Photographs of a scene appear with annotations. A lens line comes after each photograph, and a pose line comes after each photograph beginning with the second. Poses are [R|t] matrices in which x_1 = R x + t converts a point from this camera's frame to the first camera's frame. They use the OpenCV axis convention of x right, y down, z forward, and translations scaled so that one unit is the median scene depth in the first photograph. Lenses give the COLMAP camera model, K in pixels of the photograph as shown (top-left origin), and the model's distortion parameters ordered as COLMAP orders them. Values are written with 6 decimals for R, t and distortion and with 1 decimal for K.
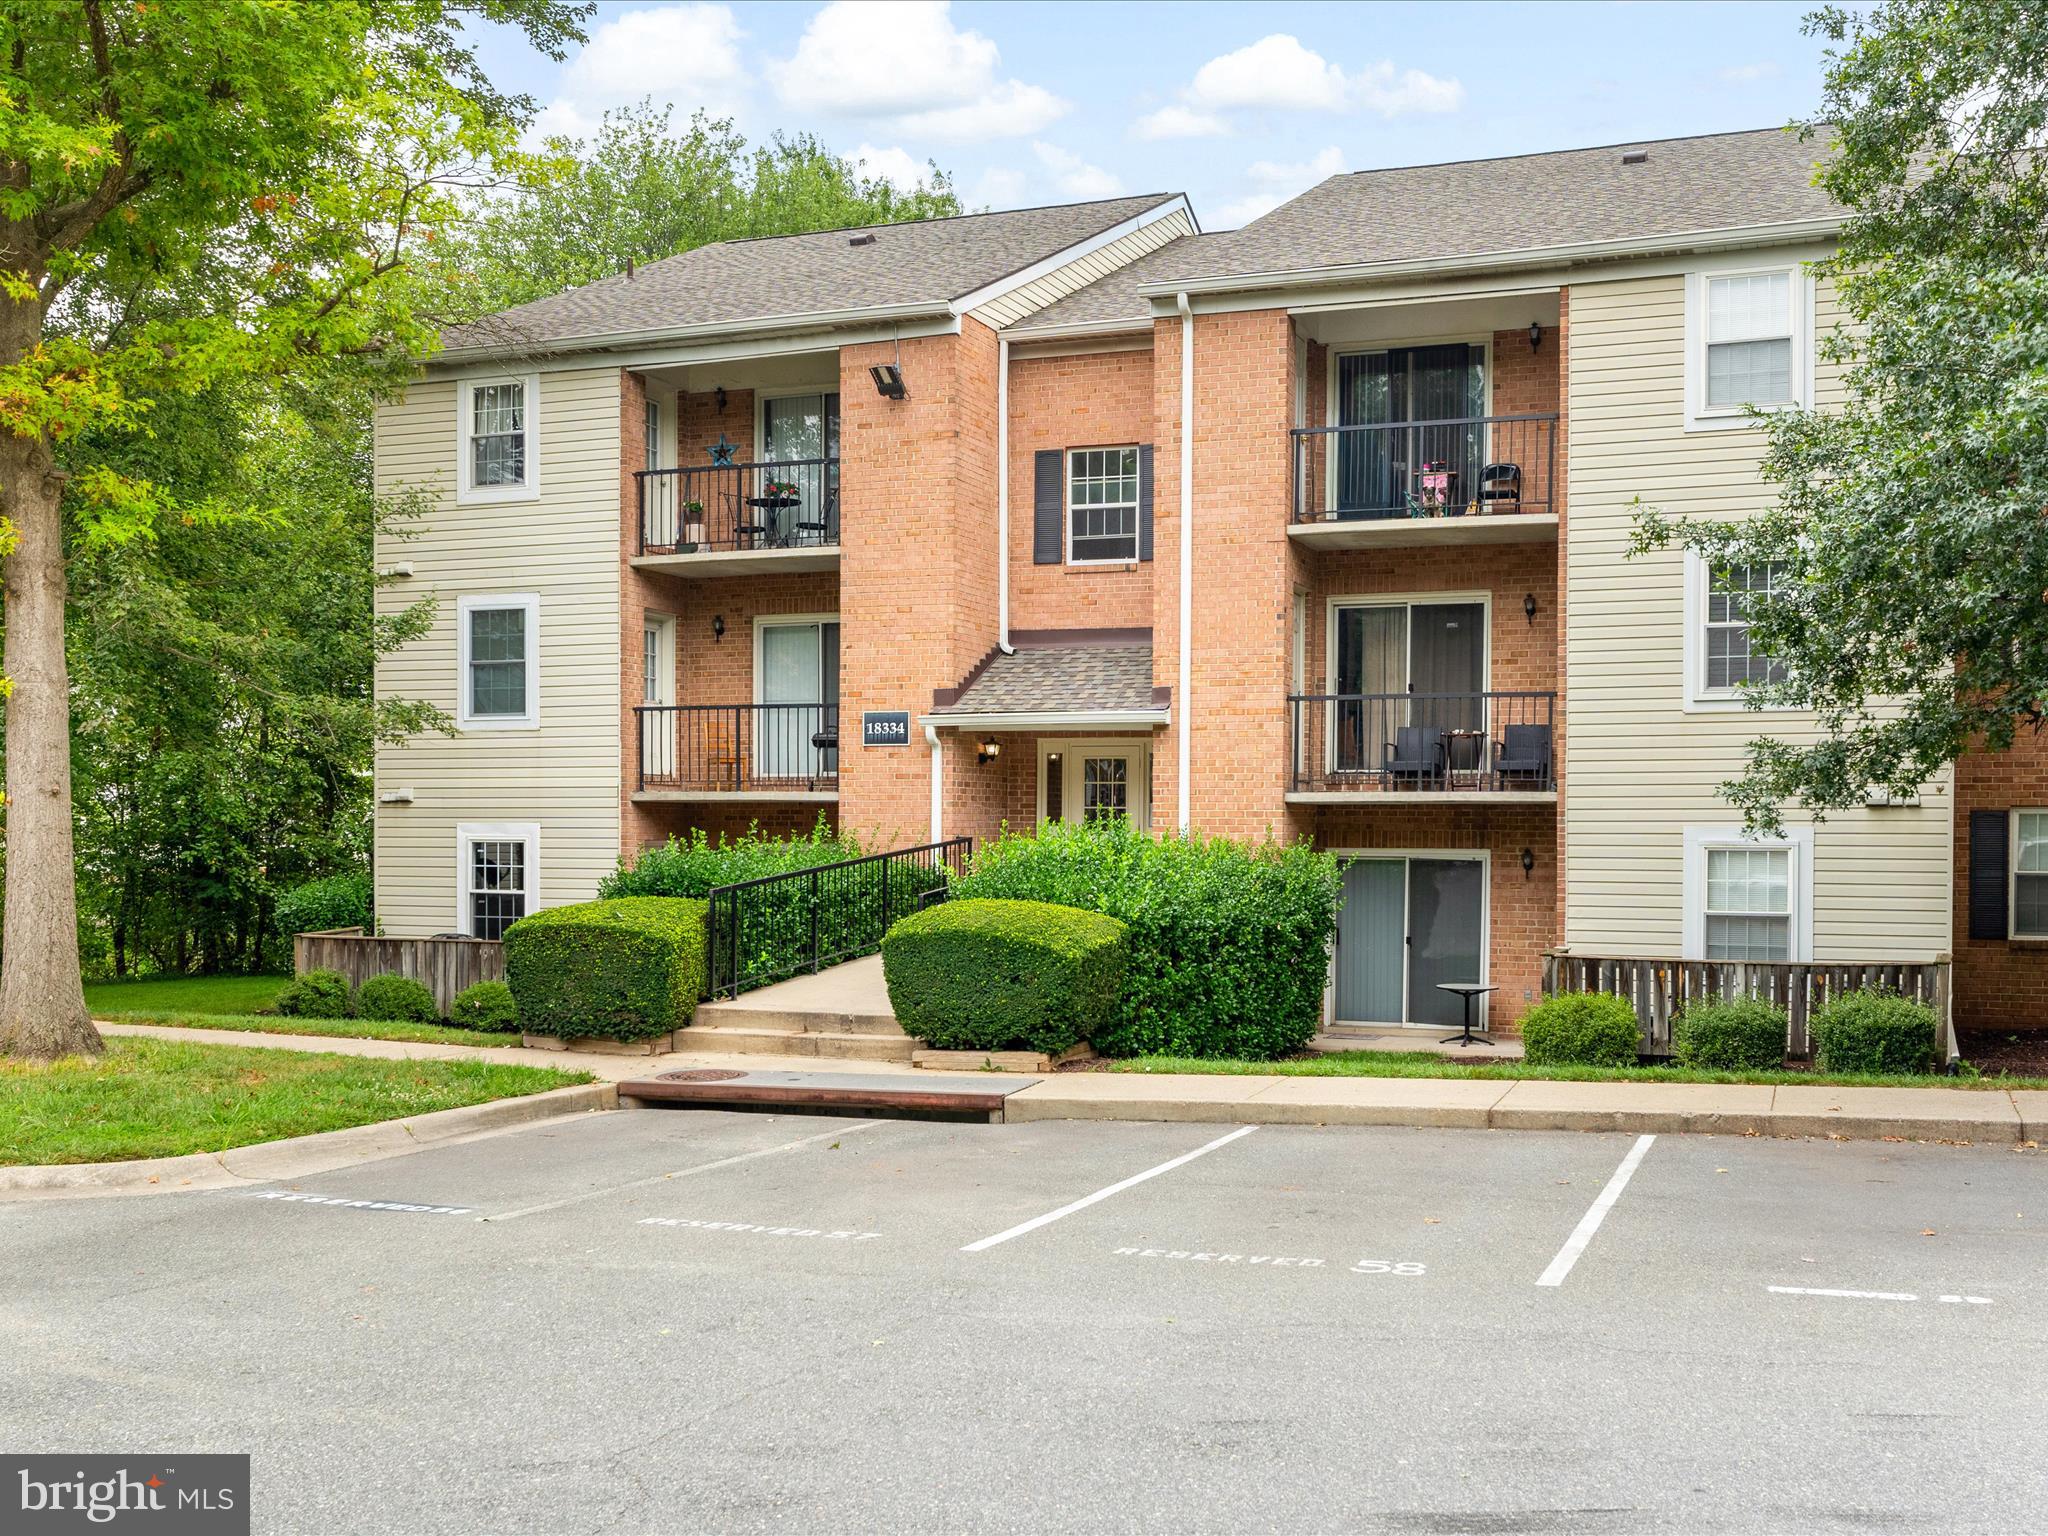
lens RADIAL K [[2117.4, 0, 1024.0], [0, 2117.4, 768.0], [0, 0, 1]] dist [-0.004402, -0.000424]
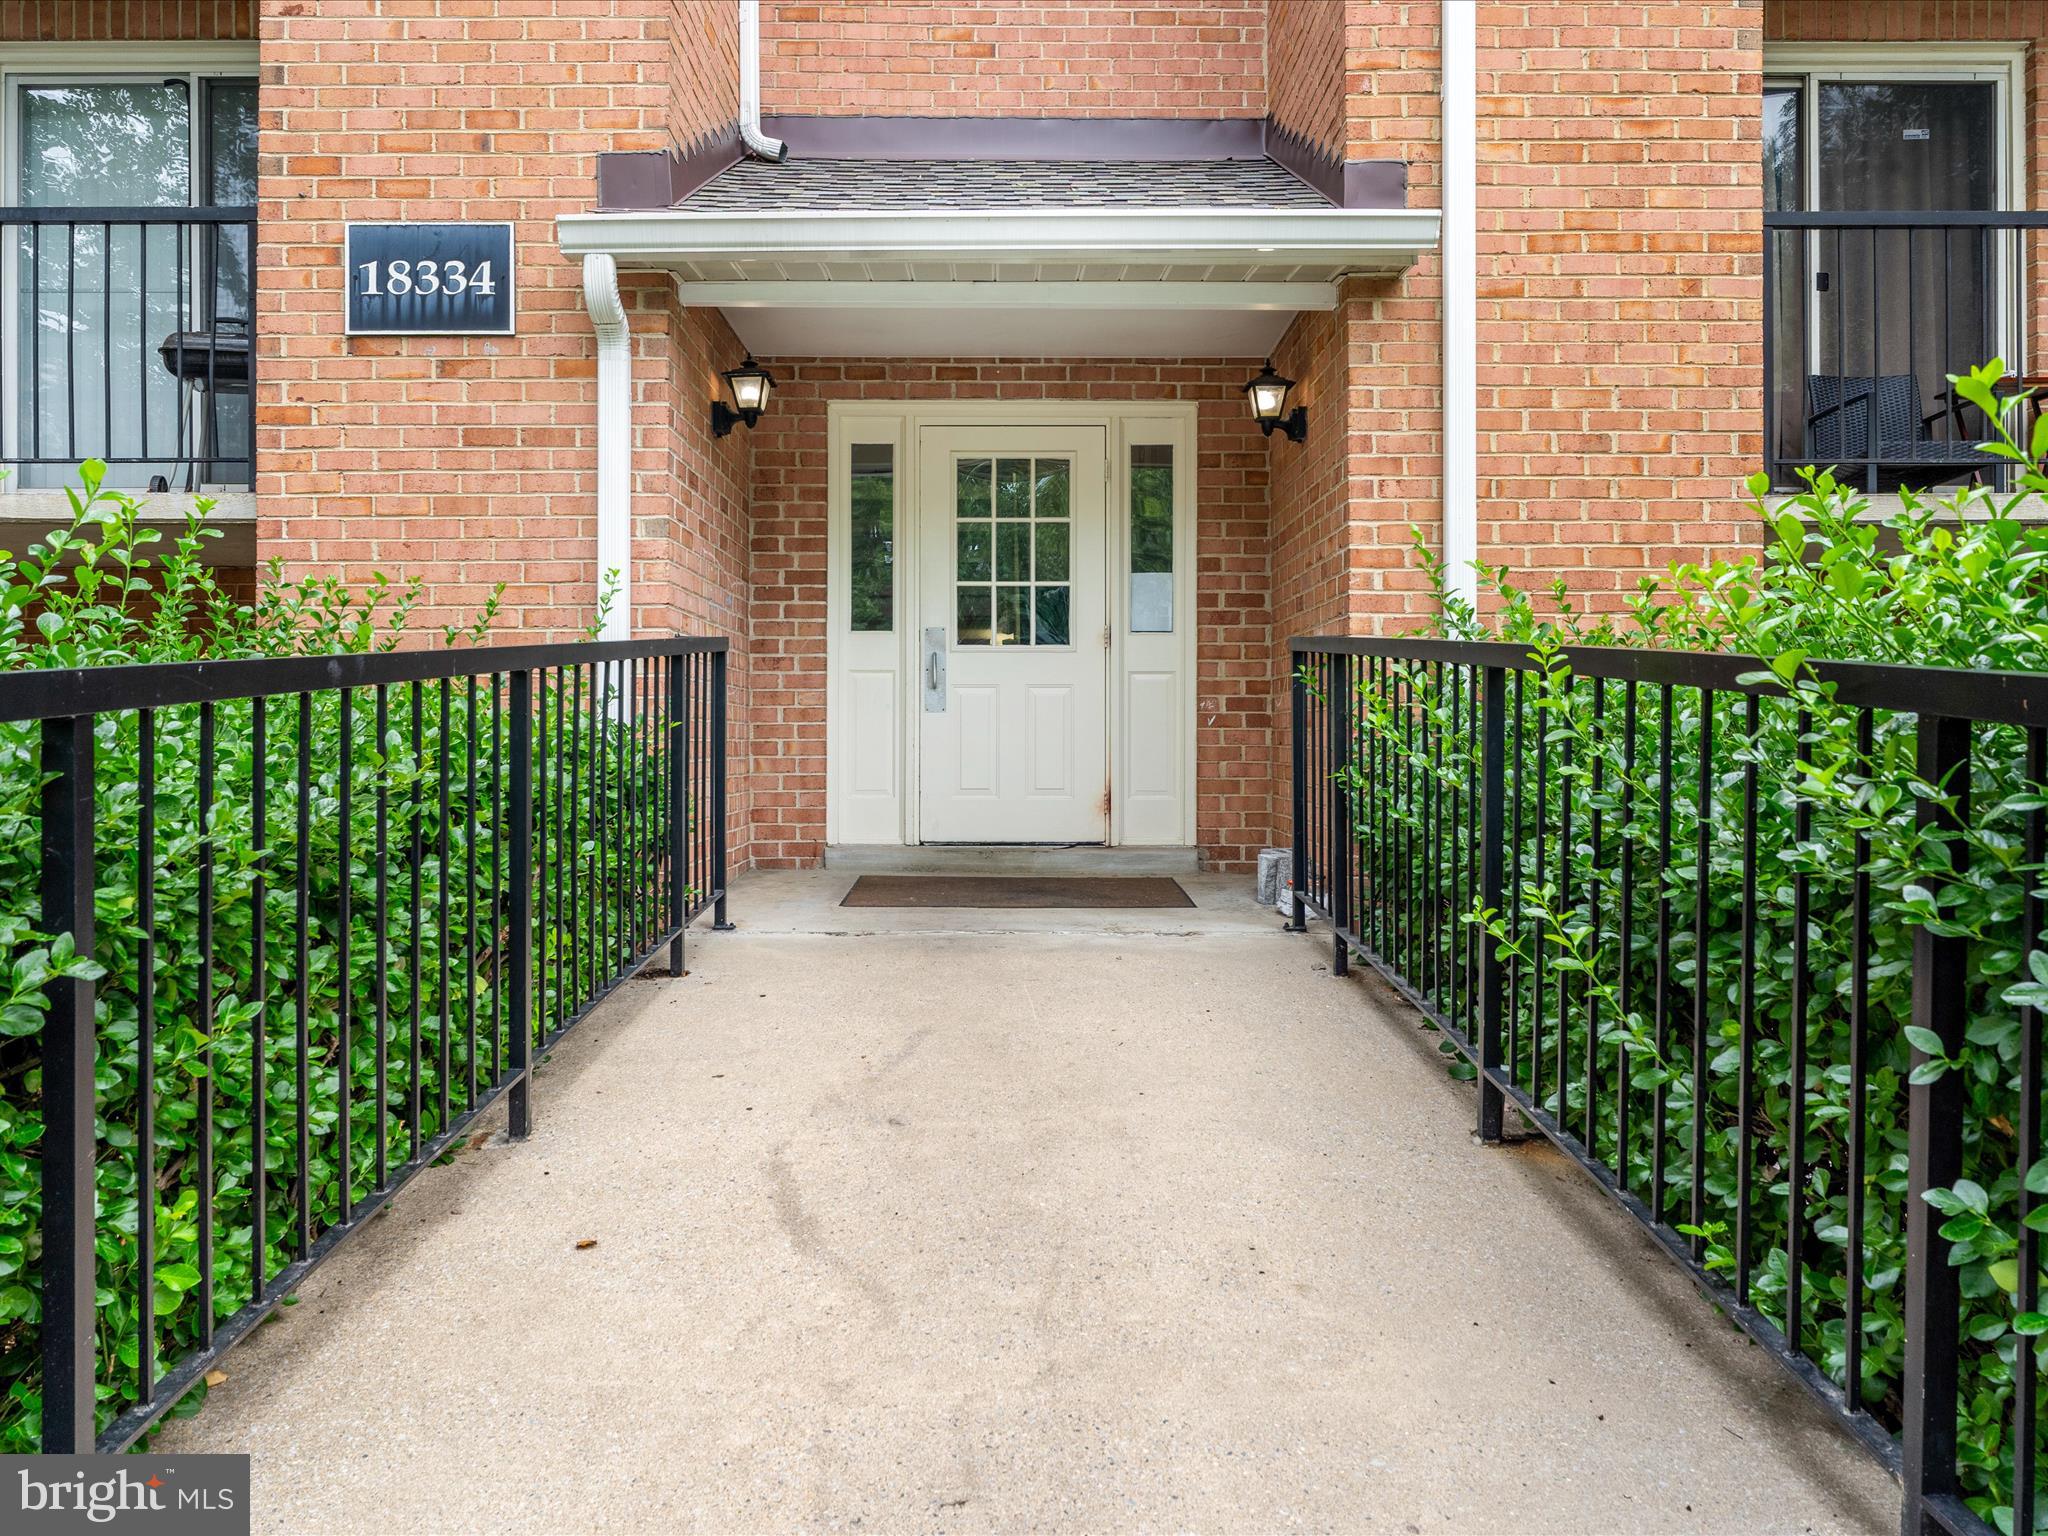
lens RADIAL K [[1549.3, 0, 1024.7], [0, 1549.3, 730.8], [0, 0, 1]] dist [-0.002356, -0.001820]
pose [[0.928992, -0.004076, 0.370079, -0.067974], [-0.005407, 0.999683, 0.024585, 0.040326], [-0.370062, -0.024841, 0.928675, 0.756531]]
